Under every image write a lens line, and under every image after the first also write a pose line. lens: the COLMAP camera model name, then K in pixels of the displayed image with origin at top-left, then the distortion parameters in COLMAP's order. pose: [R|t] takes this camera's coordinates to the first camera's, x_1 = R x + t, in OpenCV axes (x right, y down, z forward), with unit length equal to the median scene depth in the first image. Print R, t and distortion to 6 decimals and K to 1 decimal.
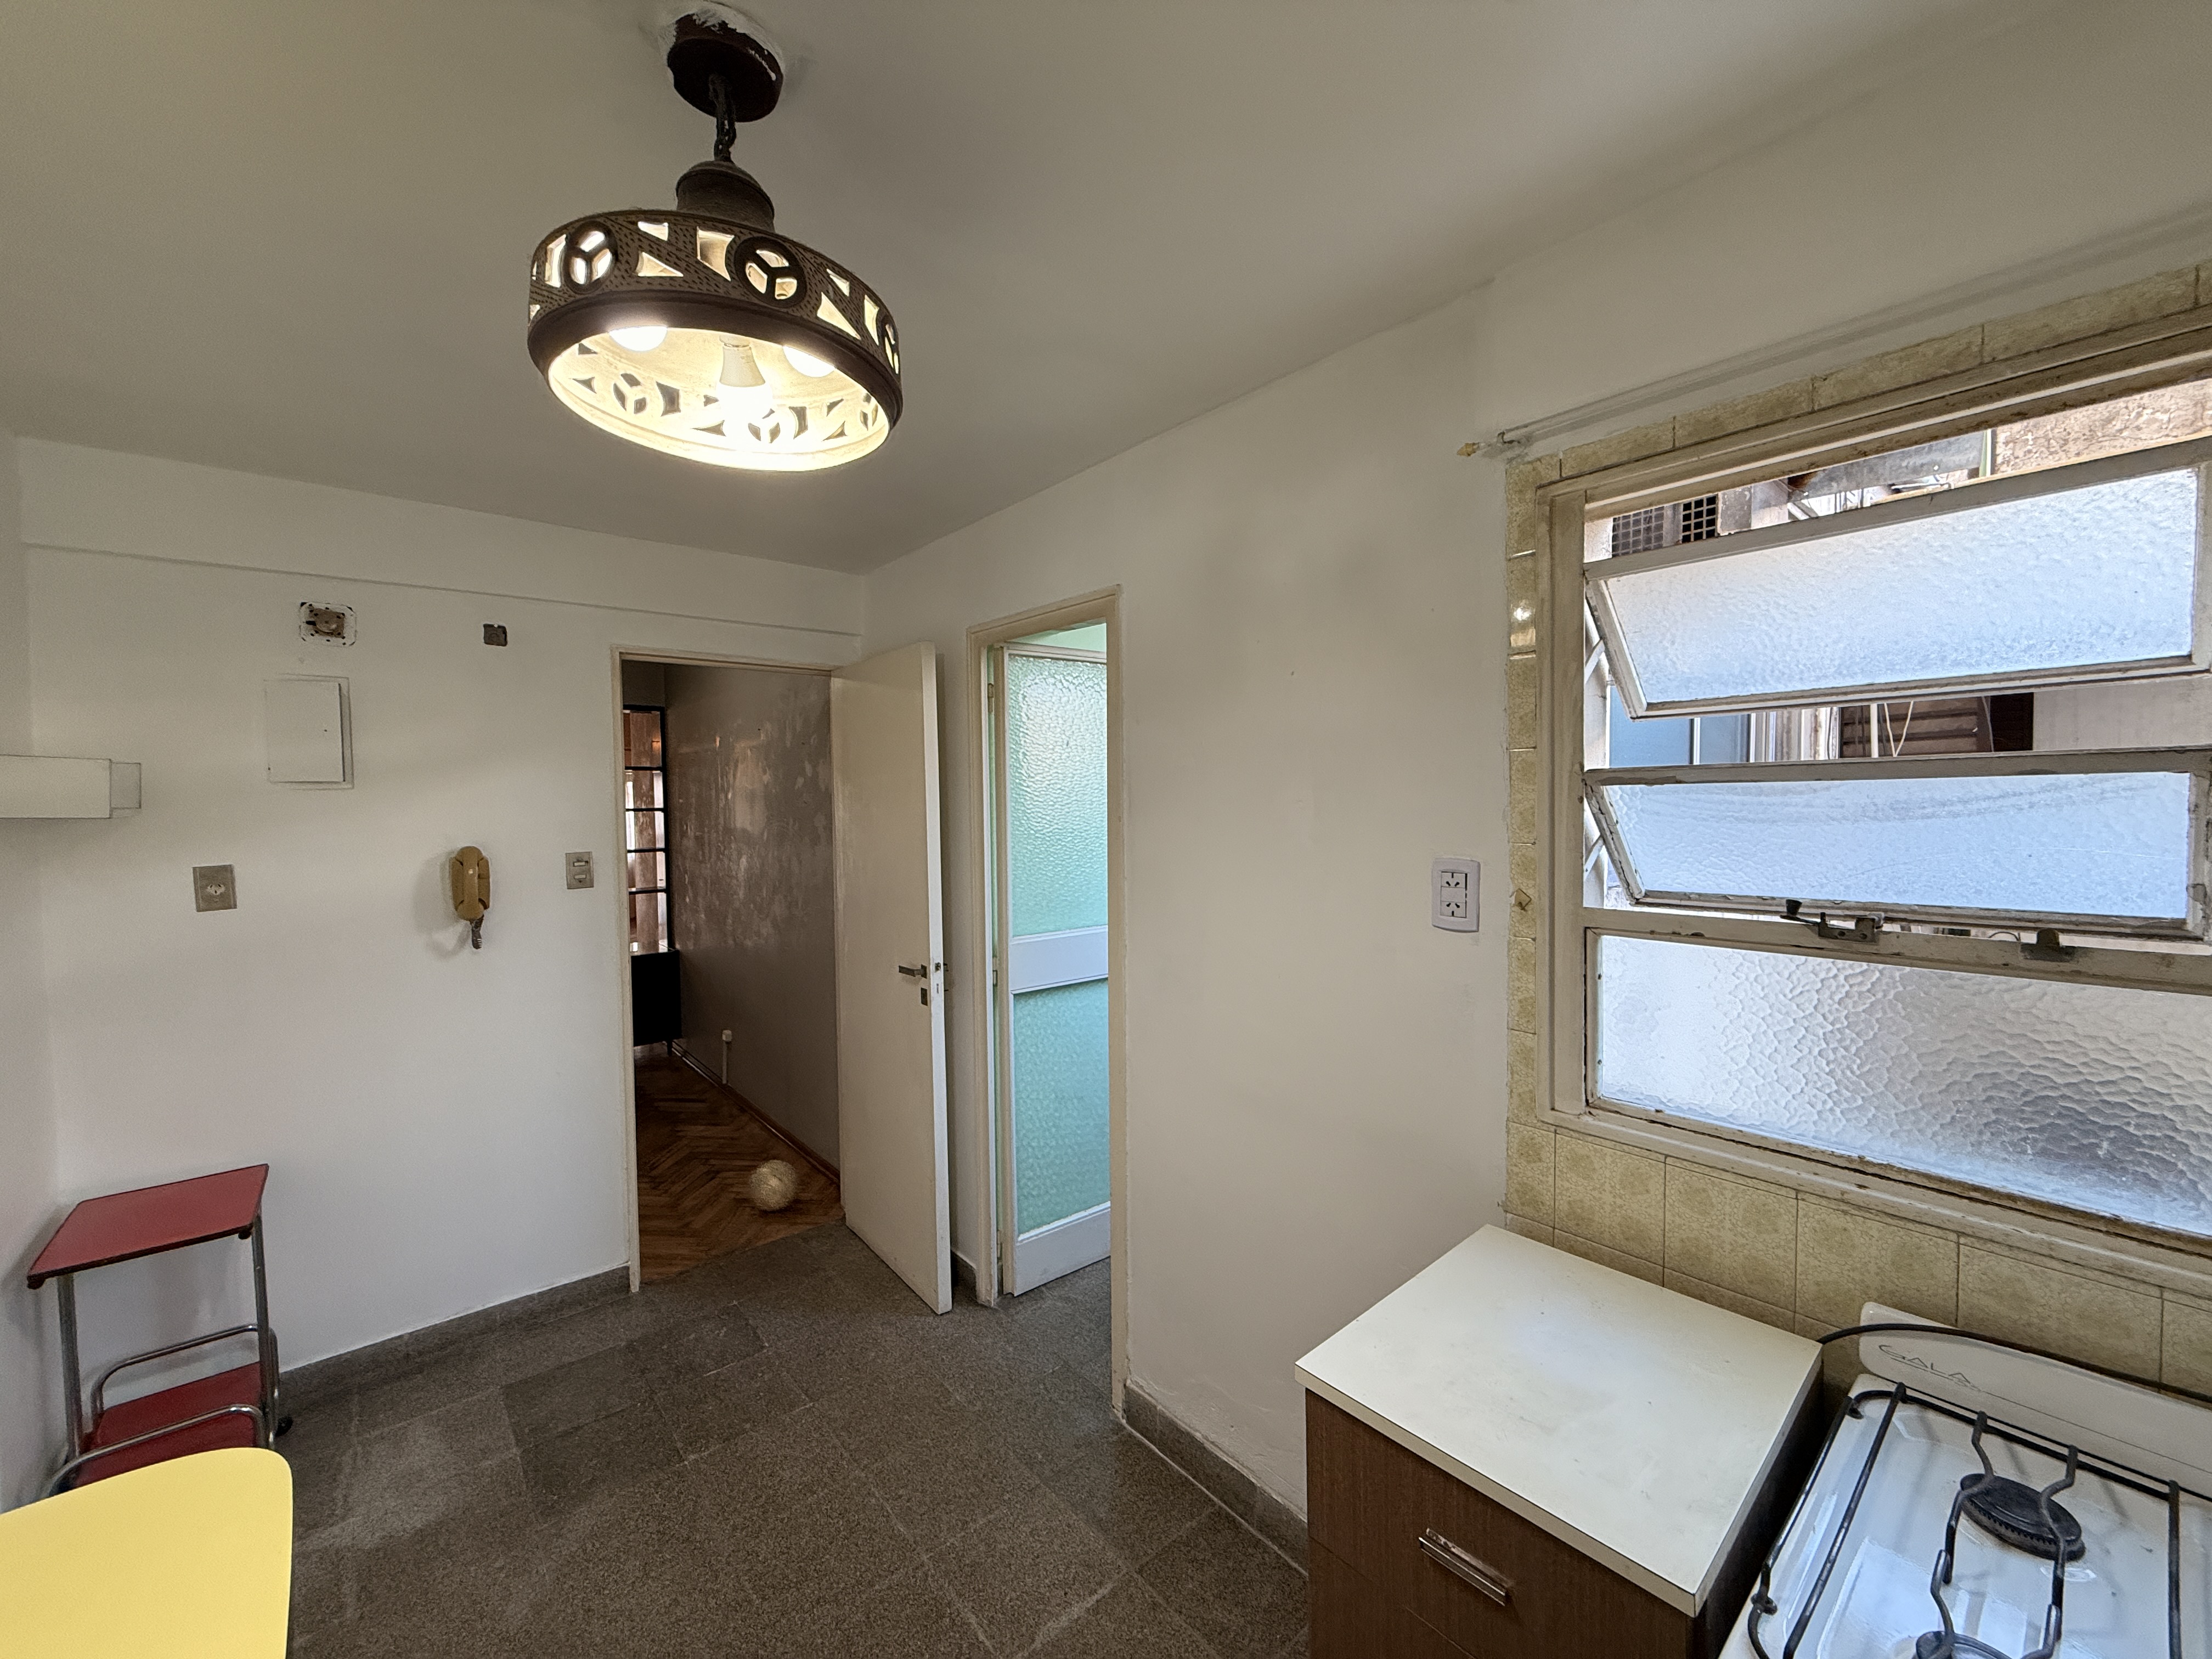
lens RADIAL K [[876.6, 0, 1099.2], [0, 876.6, 827.9], [0, 0, 1]] dist [-0.000449, 0.000531]
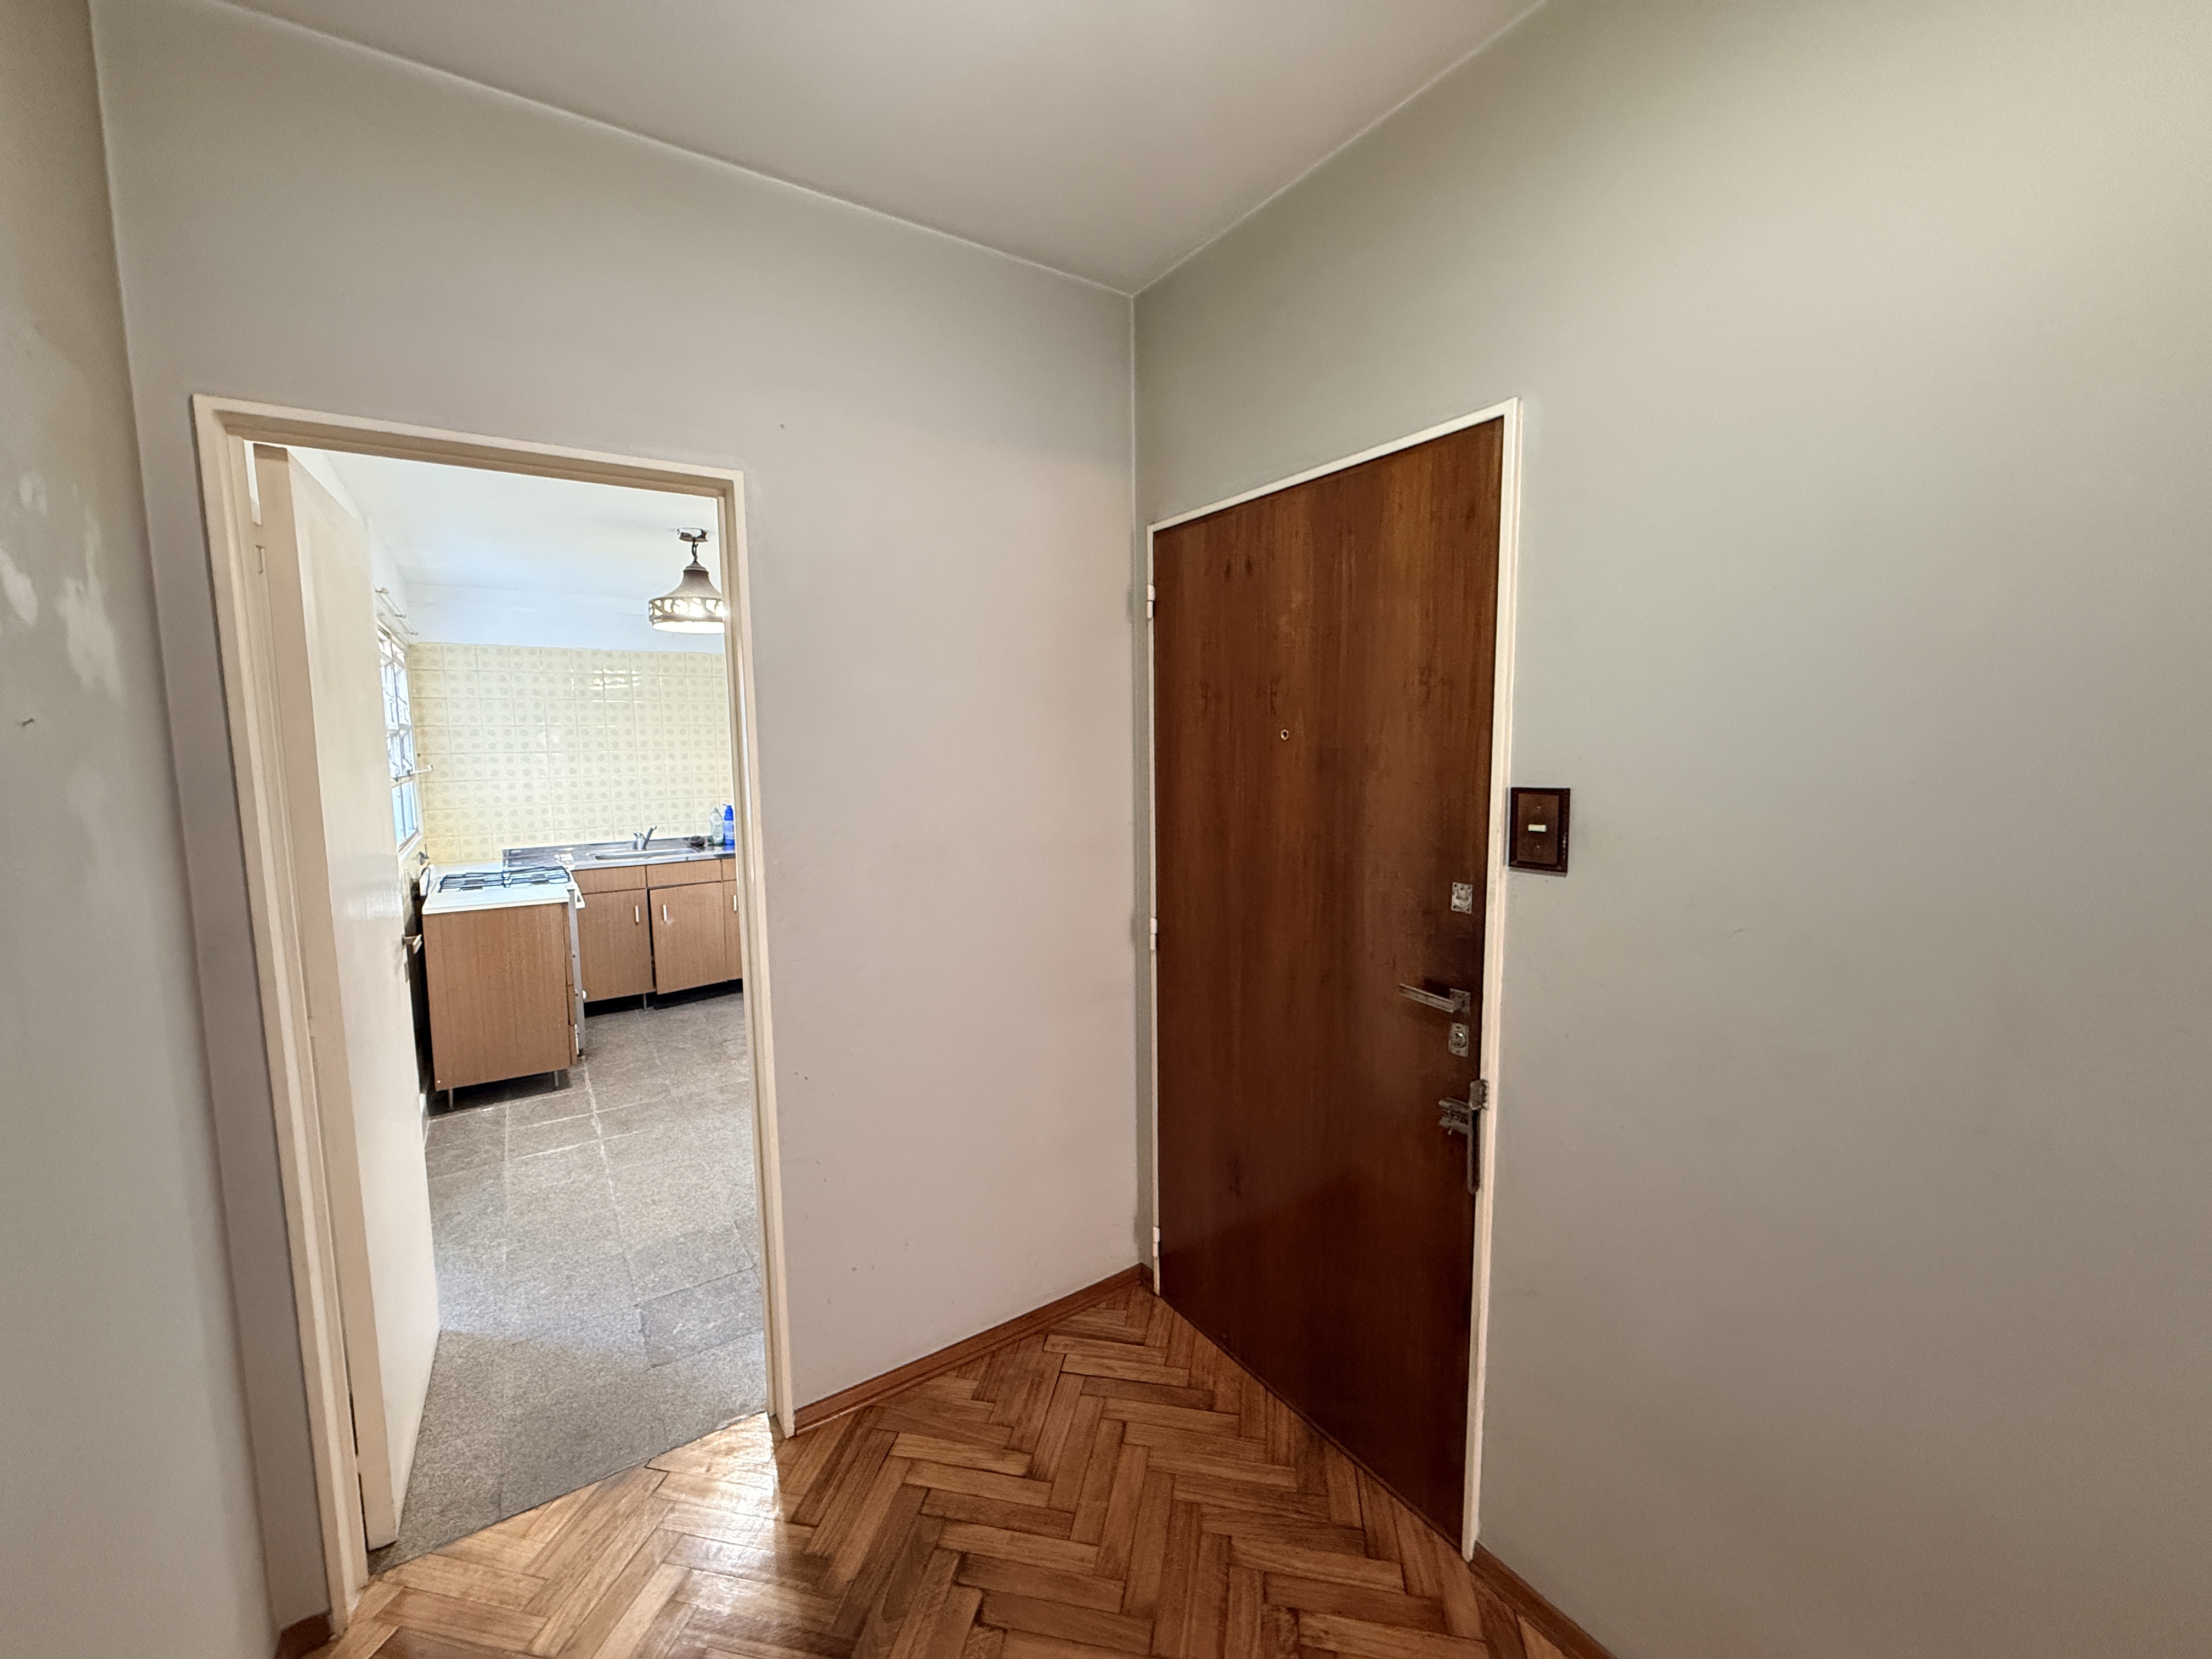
lens RADIAL K [[876.6, 0, 1099.2], [0, 876.6, 827.9], [0, 0, 1]] dist [-0.000449, 0.000531]
pose [[-0.993869, 0.015016, 0.109543, -1.762423], [0.029927, 0.990288, 0.135770, -0.057990], [-0.106440, 0.138216, -0.984666, 3.241169]]
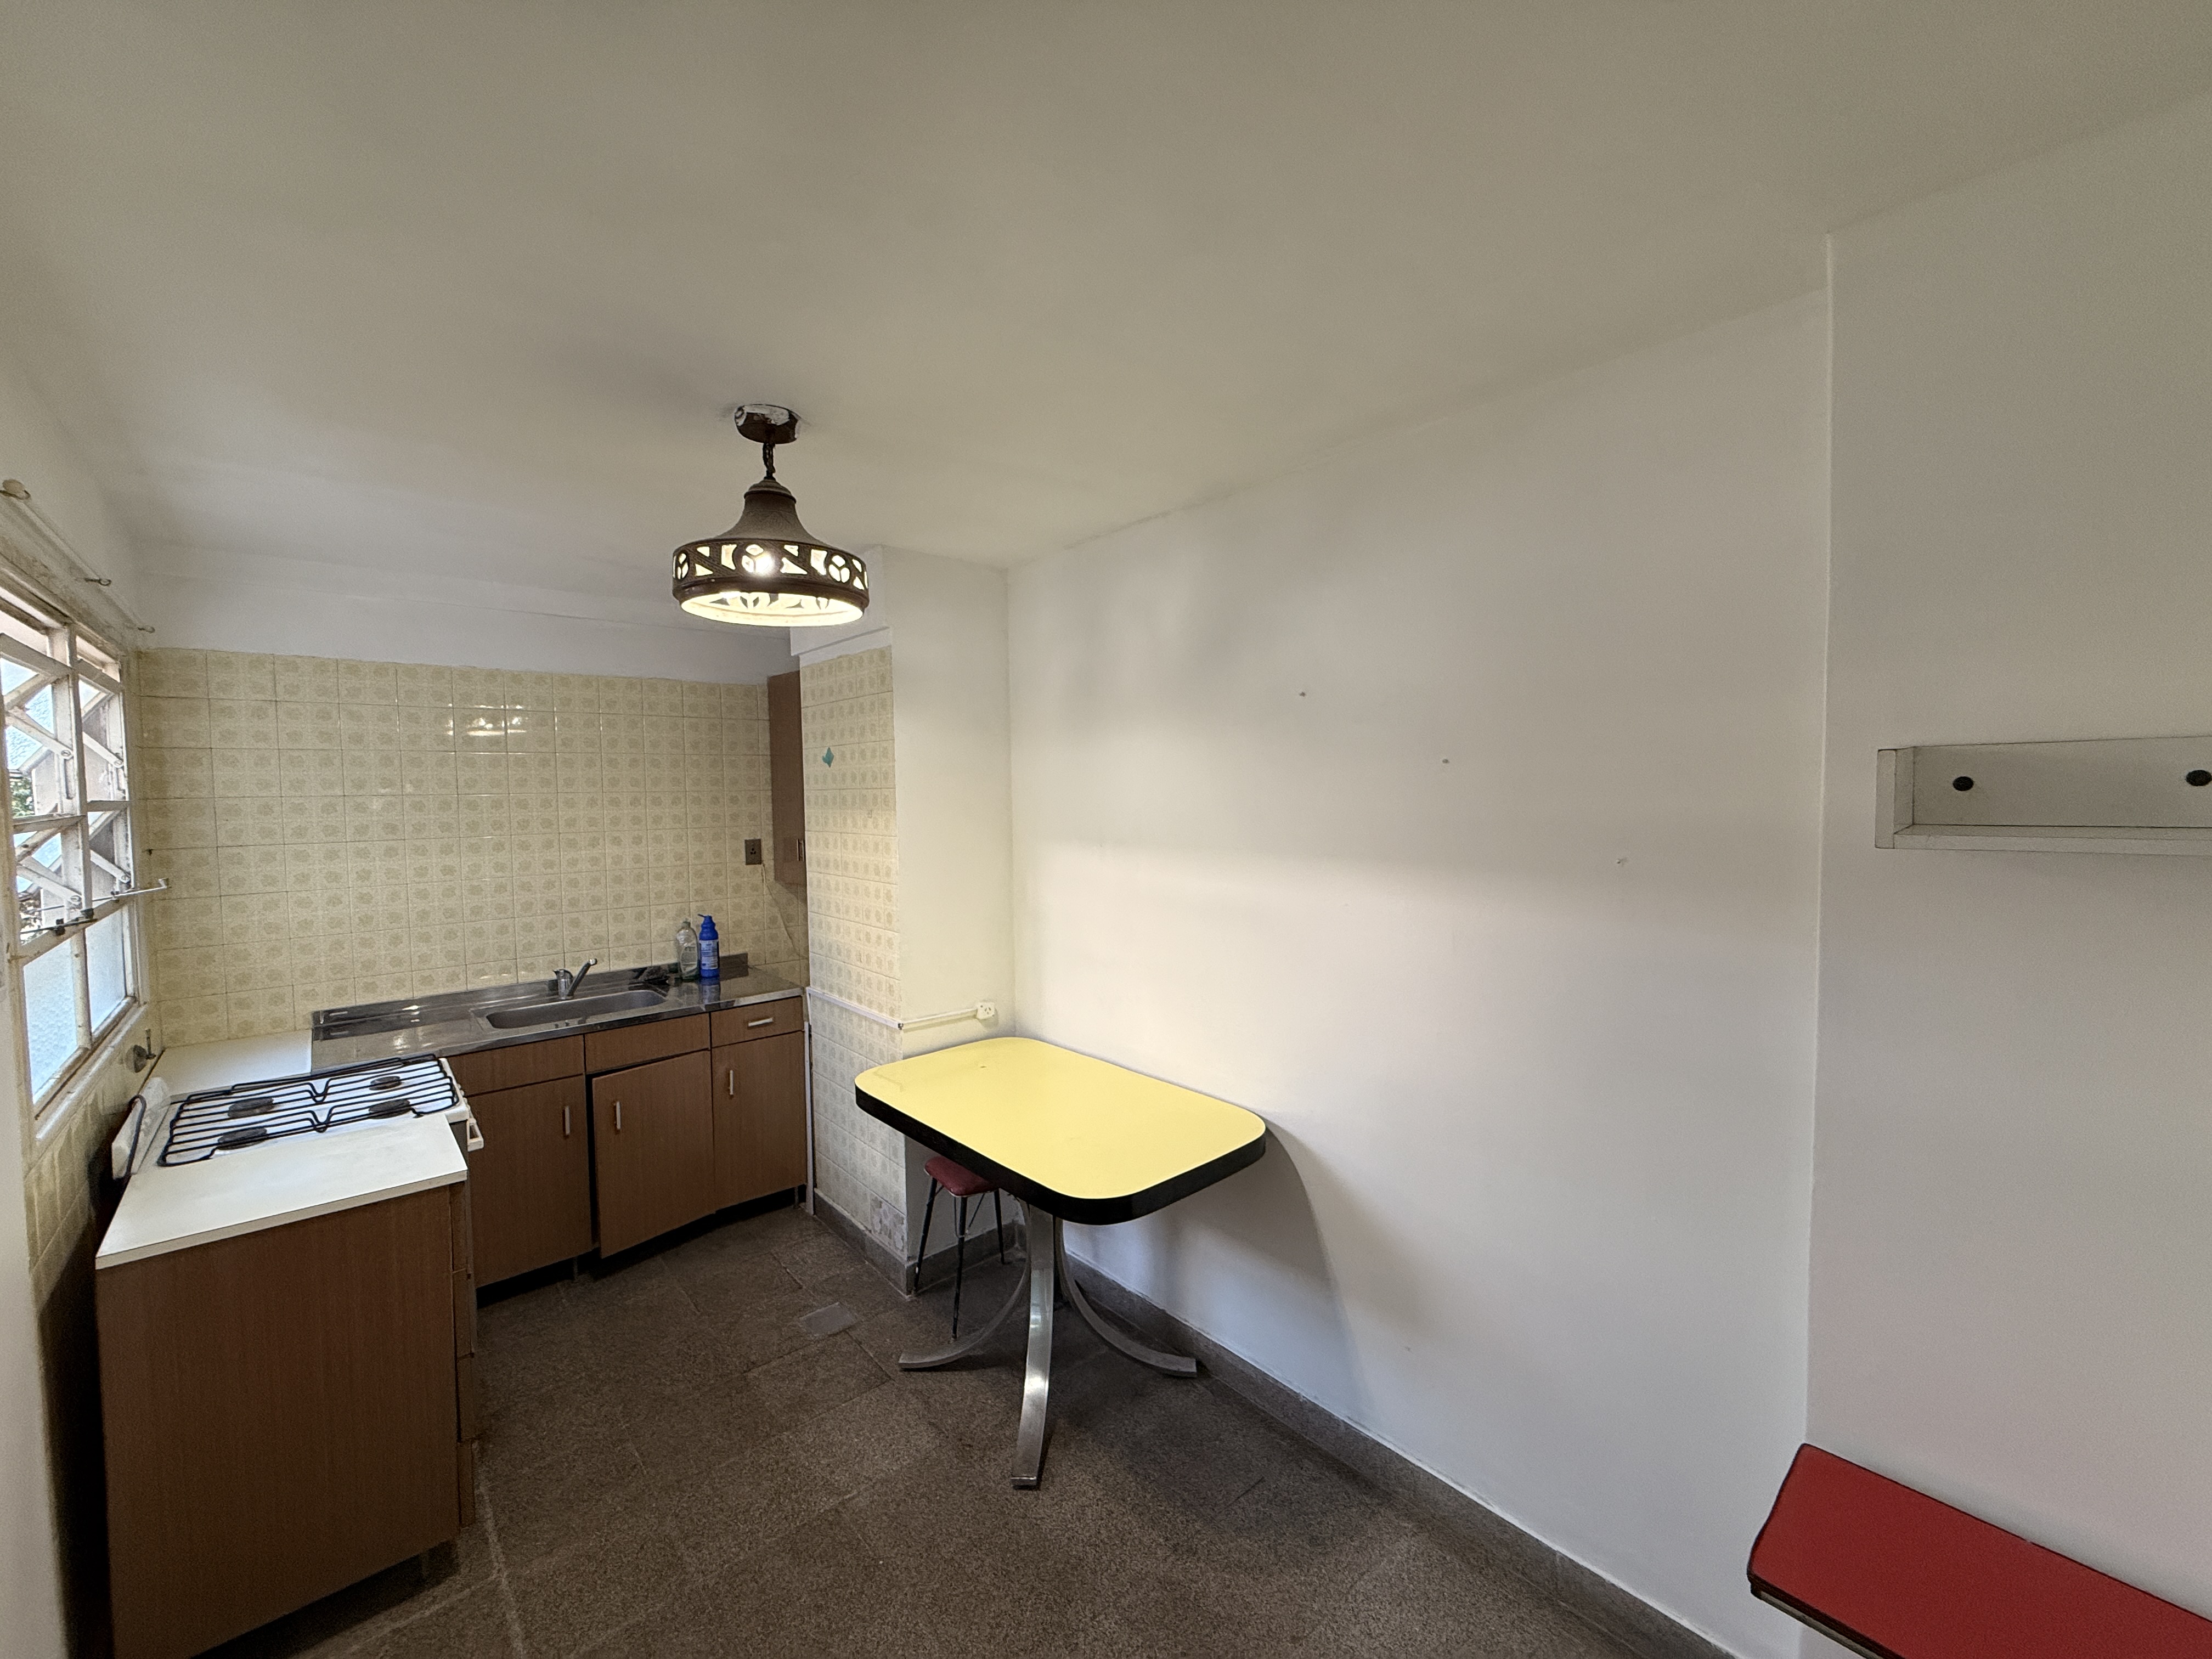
lens RADIAL K [[876.6, 0, 1099.2], [0, 876.6, 827.9], [0, 0, 1]] dist [-0.000449, 0.000531]
pose [[-0.999291, 0.028424, -0.024679, -0.735752], [0.026276, 0.996172, 0.083378, -0.107411], [0.026954, 0.082670, -0.996212, 2.032003]]
